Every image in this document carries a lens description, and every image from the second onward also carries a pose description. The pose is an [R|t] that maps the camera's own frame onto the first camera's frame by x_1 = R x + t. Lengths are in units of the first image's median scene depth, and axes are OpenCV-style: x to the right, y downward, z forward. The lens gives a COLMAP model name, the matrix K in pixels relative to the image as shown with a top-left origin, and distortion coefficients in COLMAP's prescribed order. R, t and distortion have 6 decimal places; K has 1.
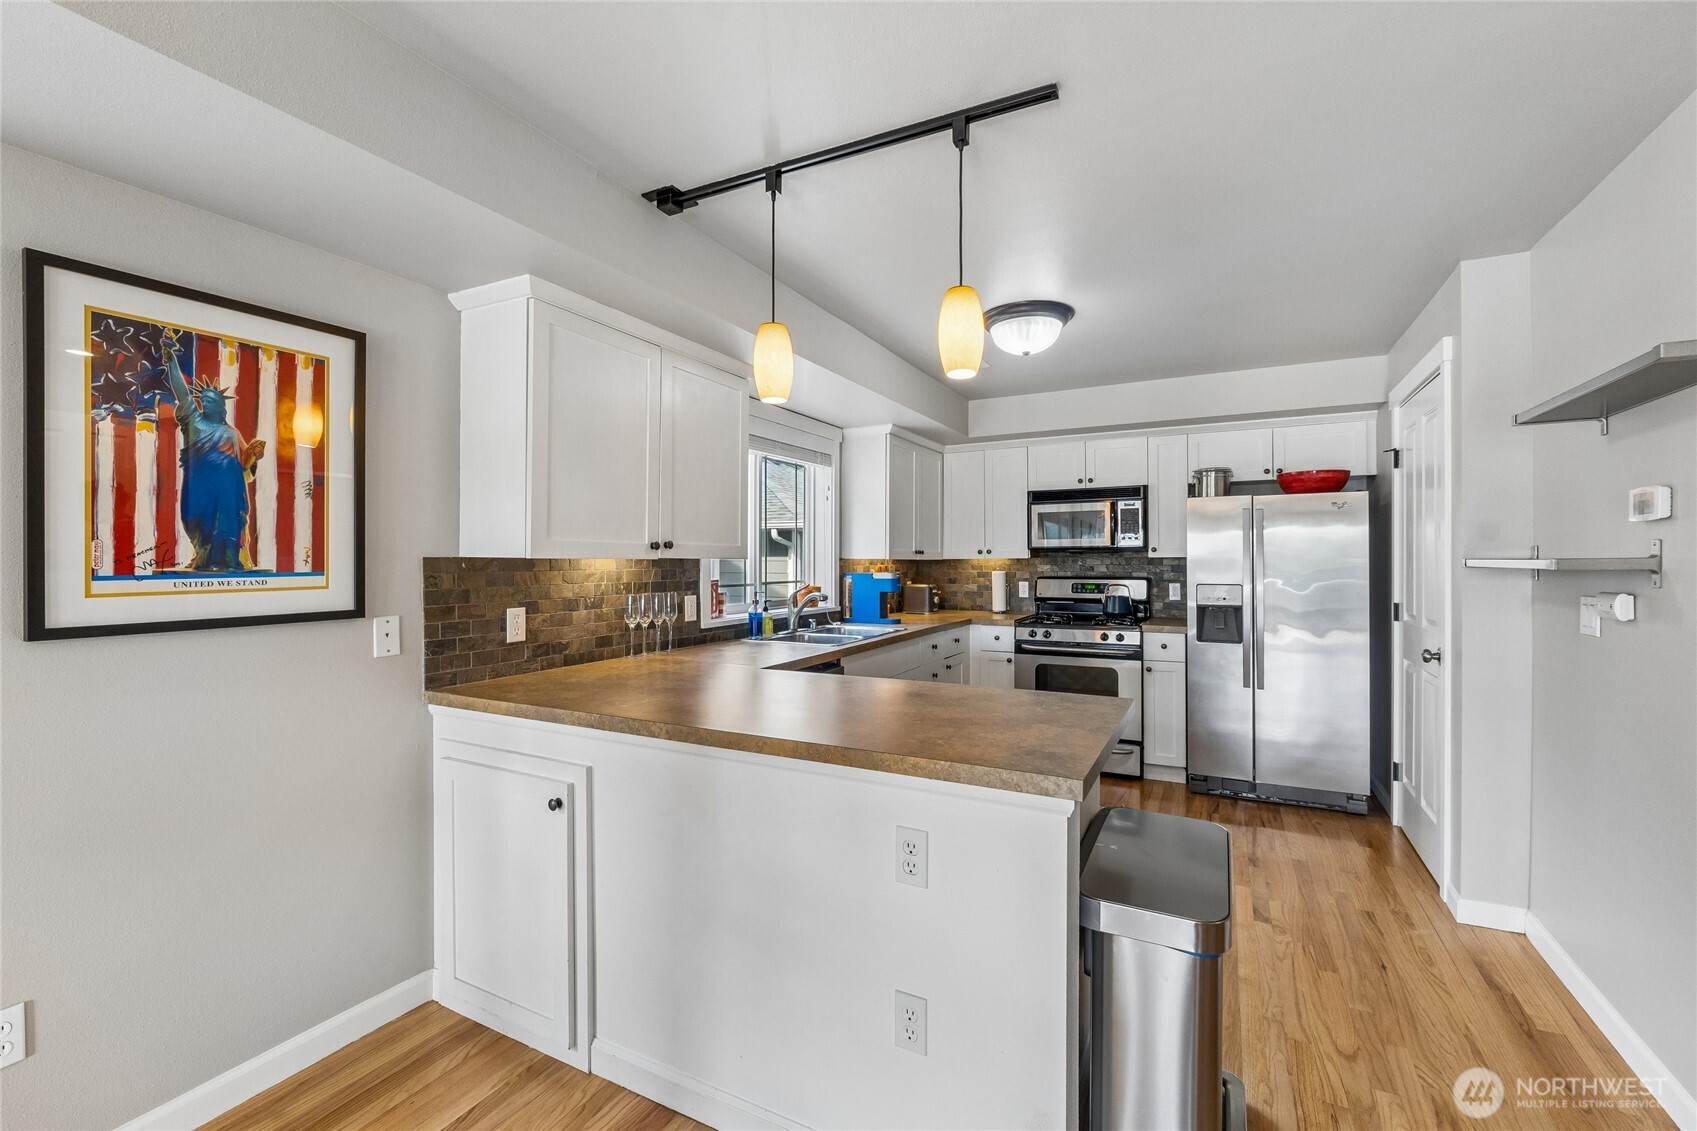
lens RADIAL K [[705.7, 0, 862.0], [0, 705.7, 560.6], [0, 0, 1]] dist [-0.007357, -0.000802]
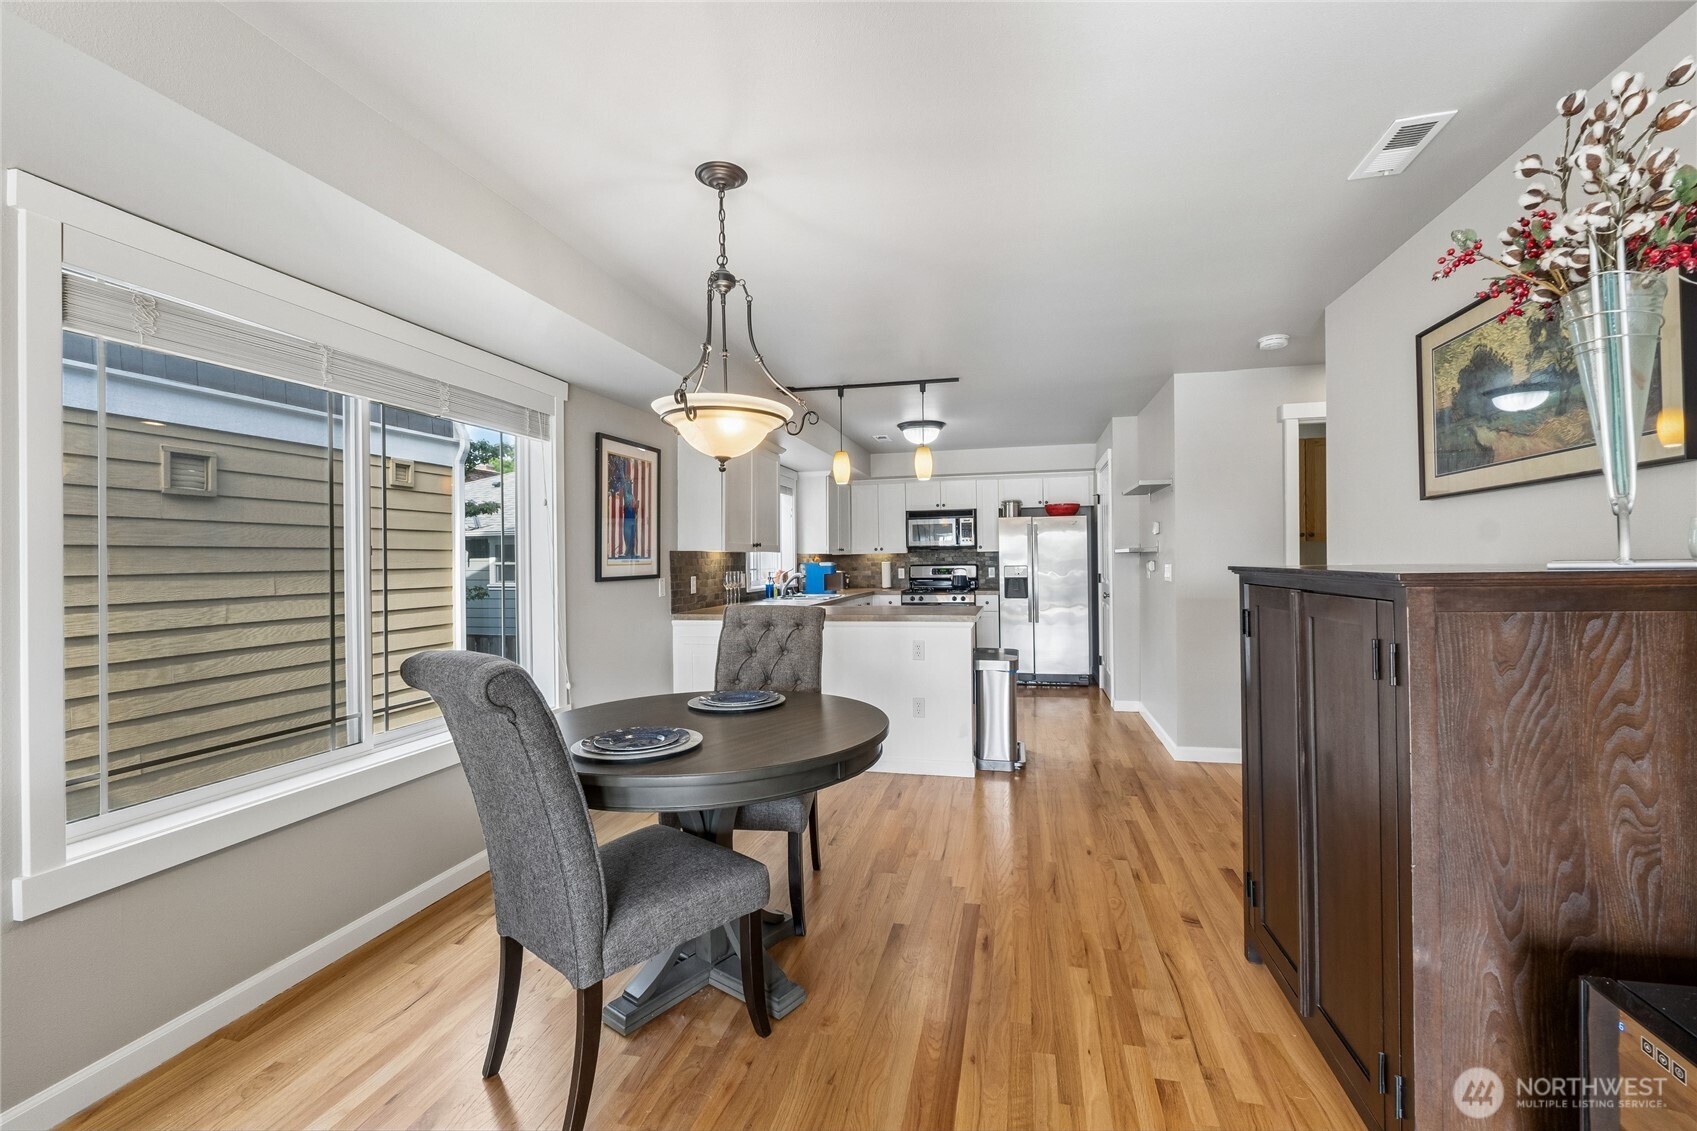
lens RADIAL K [[705.7, 0, 862.0], [0, 705.7, 560.6], [0, 0, 1]] dist [-0.007357, -0.000802]
pose [[0.968564, -0.009278, 0.248590, -0.314362], [0.009673, 0.999953, -0.000367, 0.016171], [-0.248575, 0.002760, 0.968609, -0.633889]]
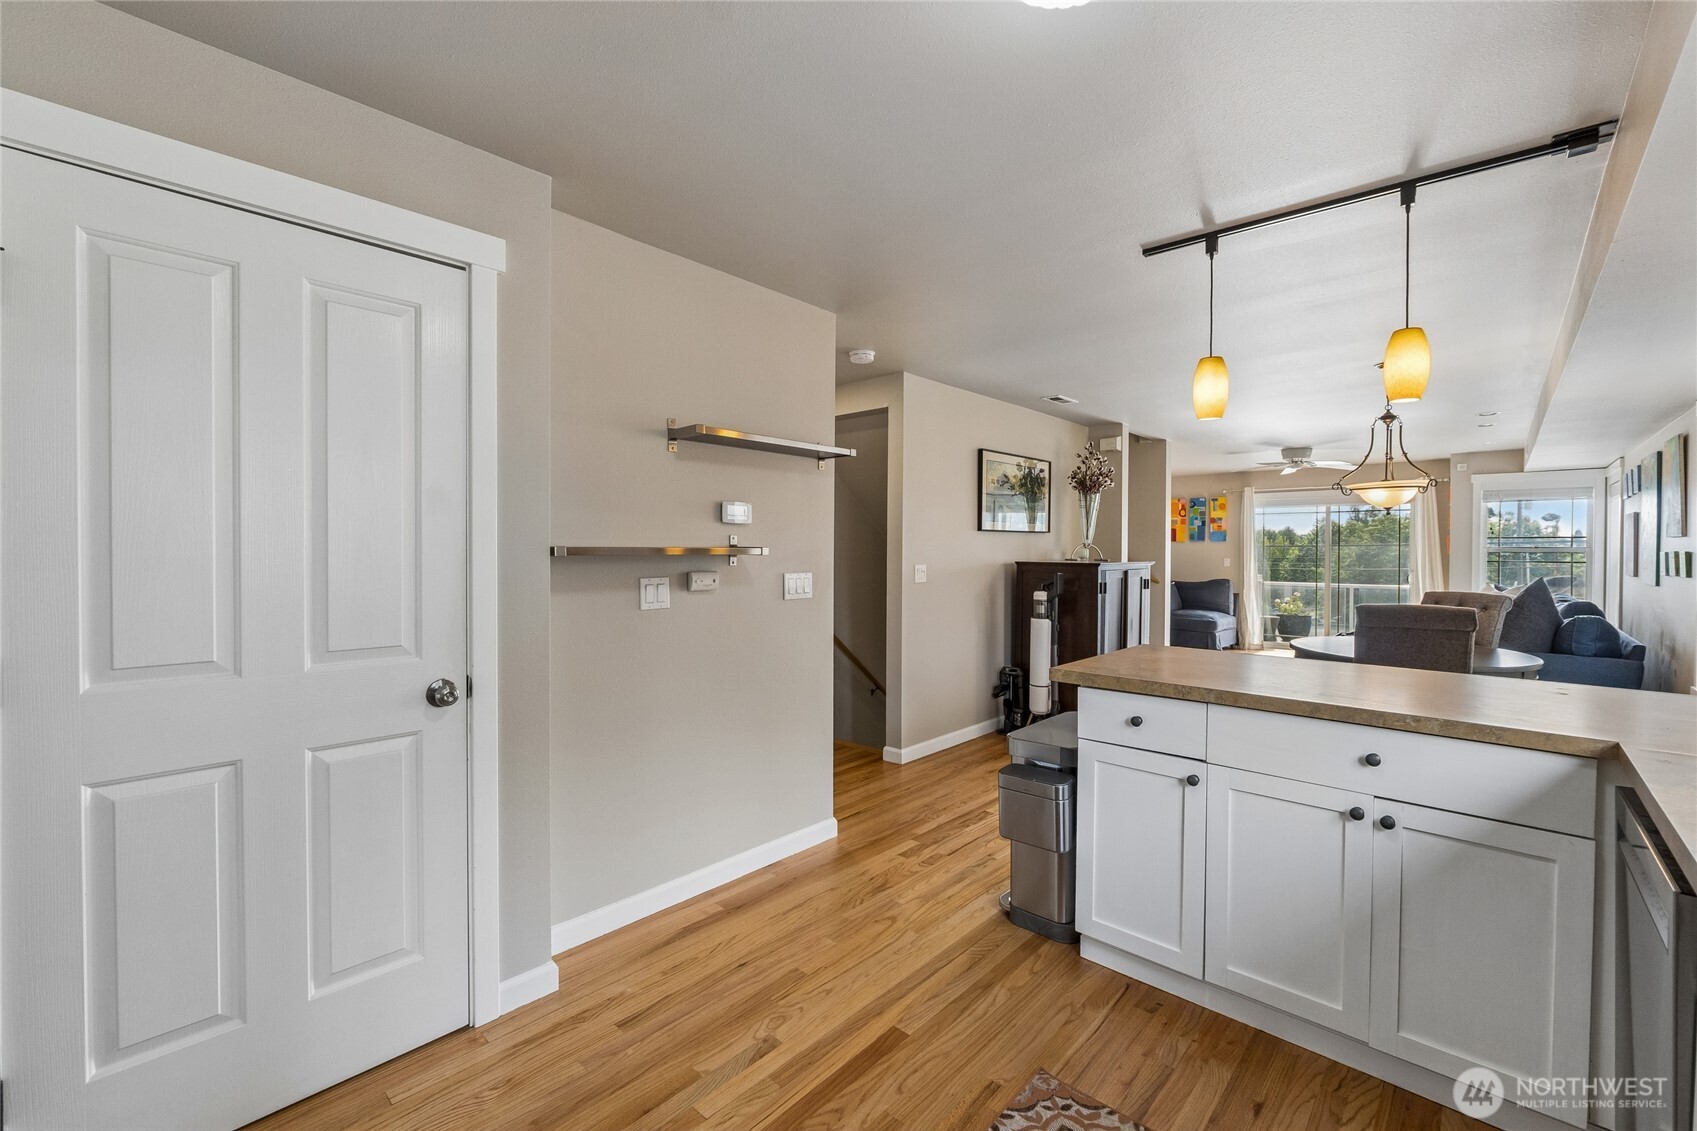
lens RADIAL K [[705.7, 0, 862.0], [0, 705.7, 560.6], [0, 0, 1]] dist [-0.007357, -0.000802]
pose [[-0.966457, -0.005965, 0.256760, 0.192296], [-0.001806, 0.999863, 0.016430, 0.000826], [-0.256823, 0.015415, -0.966336, 1.086163]]
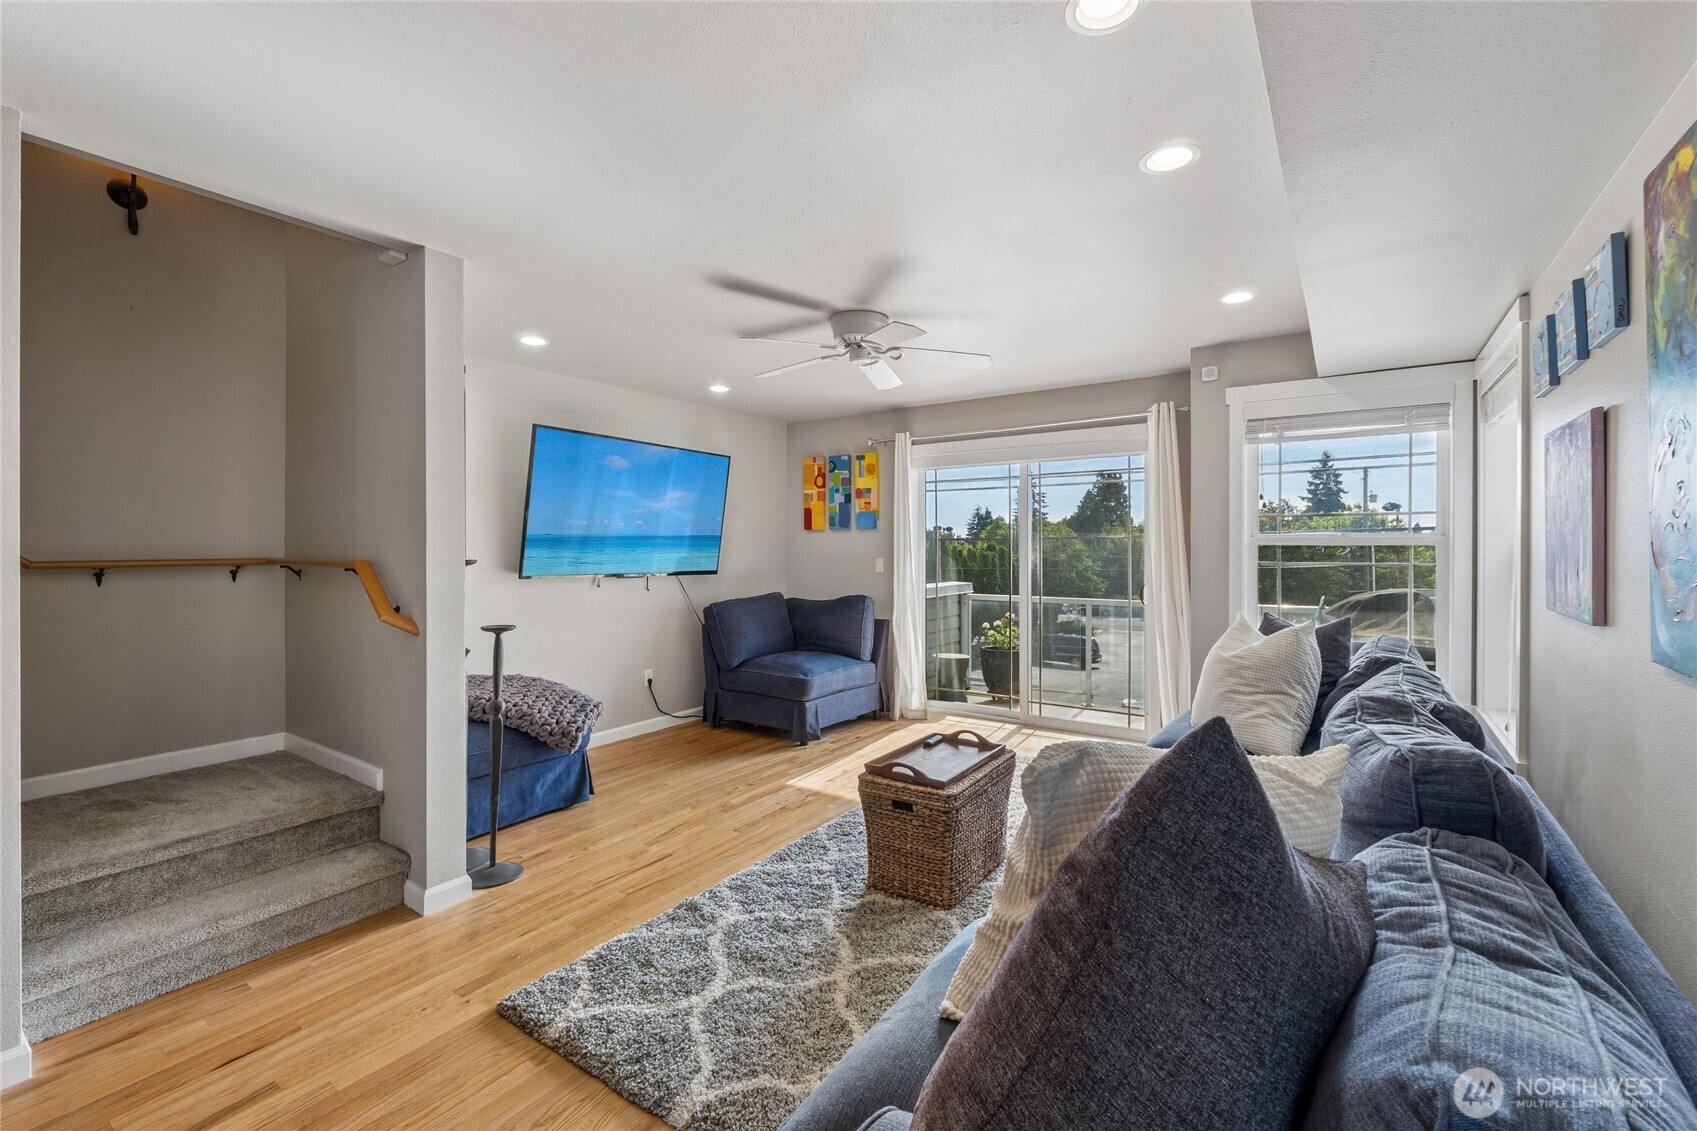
lens RADIAL K [[716.3, 0, 869.9], [0, 716.3, 553.9], [0, 0, 1]] dist [-0.001571, -0.000585]
pose [[-0.993272, 0.002861, 0.115773, -0.552996], [0.004335, 0.999913, 0.012483, 0.003719], [-0.115727, 0.012901, -0.993197, -0.172707]]
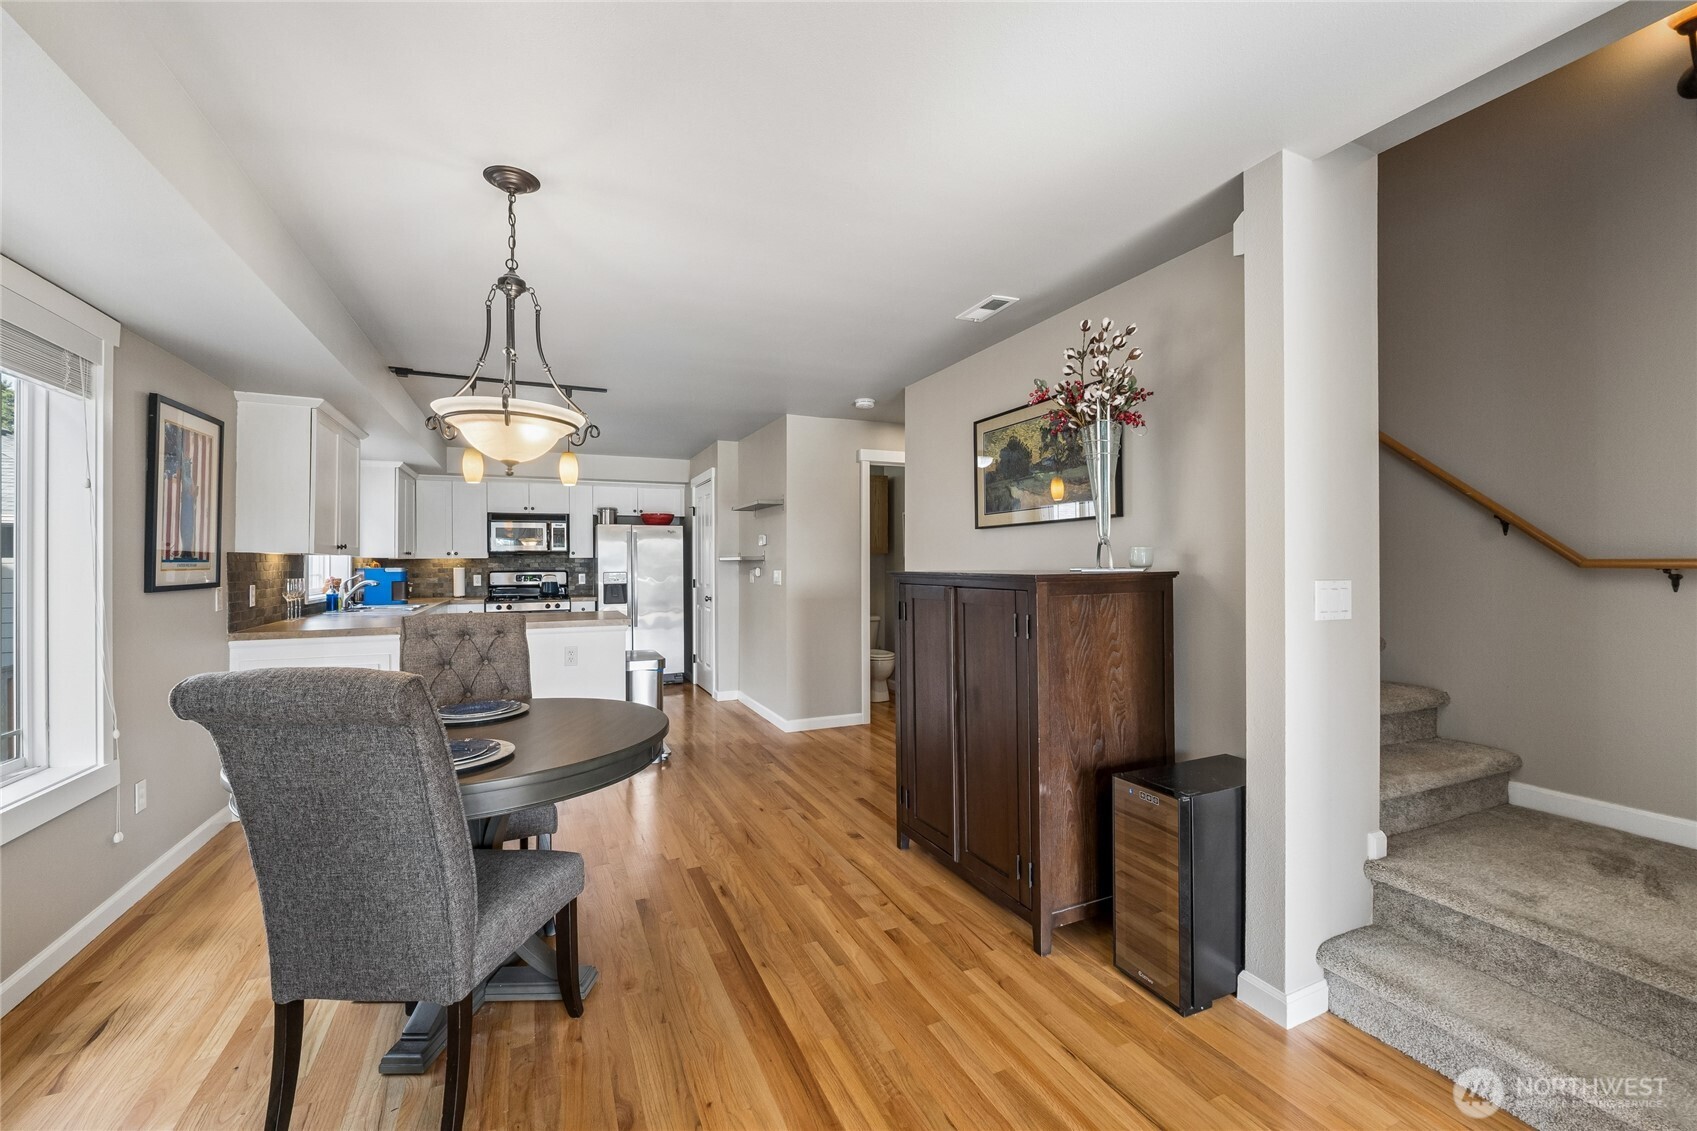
lens RADIAL K [[705.7, 0, 862.0], [0, 705.7, 560.6], [0, 0, 1]] dist [-0.007357, -0.000802]
pose [[0.615629, 0.002243, 0.788033, -0.532675], [0.003704, 0.999977, -0.005739, 0.015604], [-0.788027, 0.006452, 0.615607, -0.626341]]
